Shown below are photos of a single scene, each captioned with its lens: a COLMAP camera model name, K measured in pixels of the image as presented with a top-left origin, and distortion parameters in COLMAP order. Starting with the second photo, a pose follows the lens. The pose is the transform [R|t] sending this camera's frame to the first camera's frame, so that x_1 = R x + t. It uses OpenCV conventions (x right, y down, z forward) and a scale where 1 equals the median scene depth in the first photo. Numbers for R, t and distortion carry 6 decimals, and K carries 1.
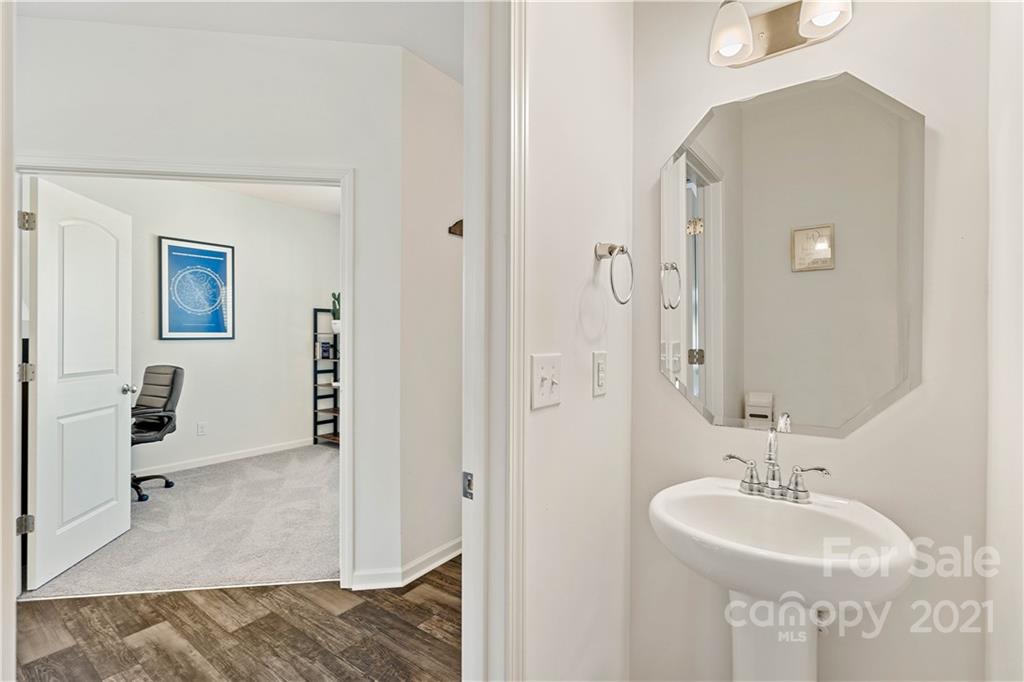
lens RADIAL K [[478.4, 0, 511.6], [0, 478.4, 335.0], [0, 0, 1]] dist [0.002849, -0.000522]
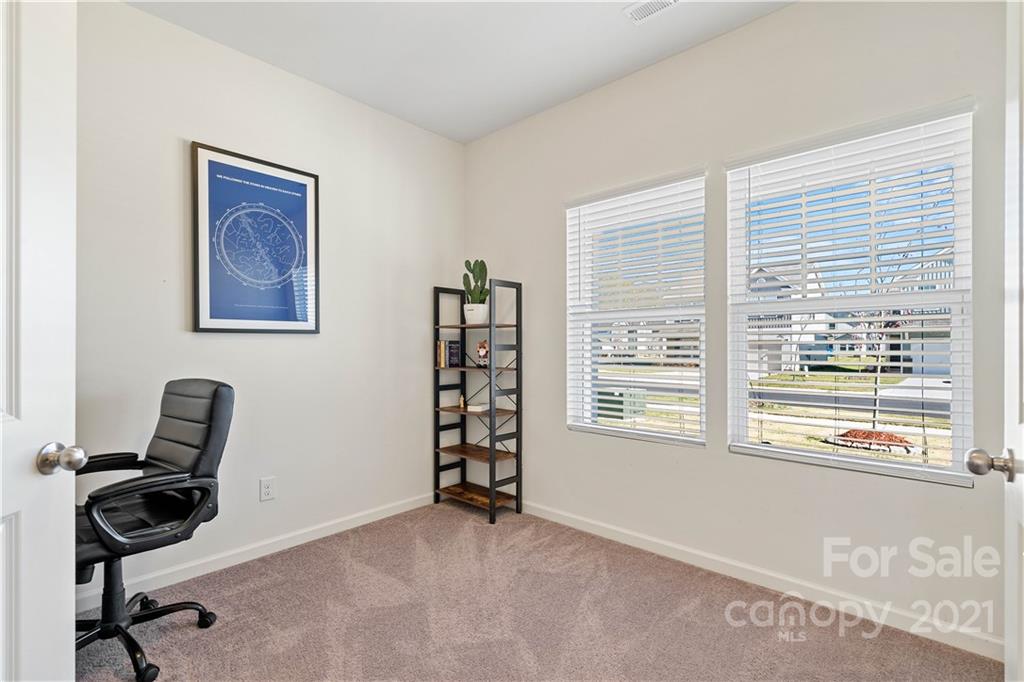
lens RADIAL K [[478.4, 0, 514.0], [0, 478.4, 341.1], [0, 0, 1]] dist [0.002849, -0.000522]
pose [[0.996103, -0.005222, -0.088043, -0.316948], [0.004595, 0.999963, -0.007325, 0.025849], [0.088078, 0.006892, 0.996090, 0.479139]]
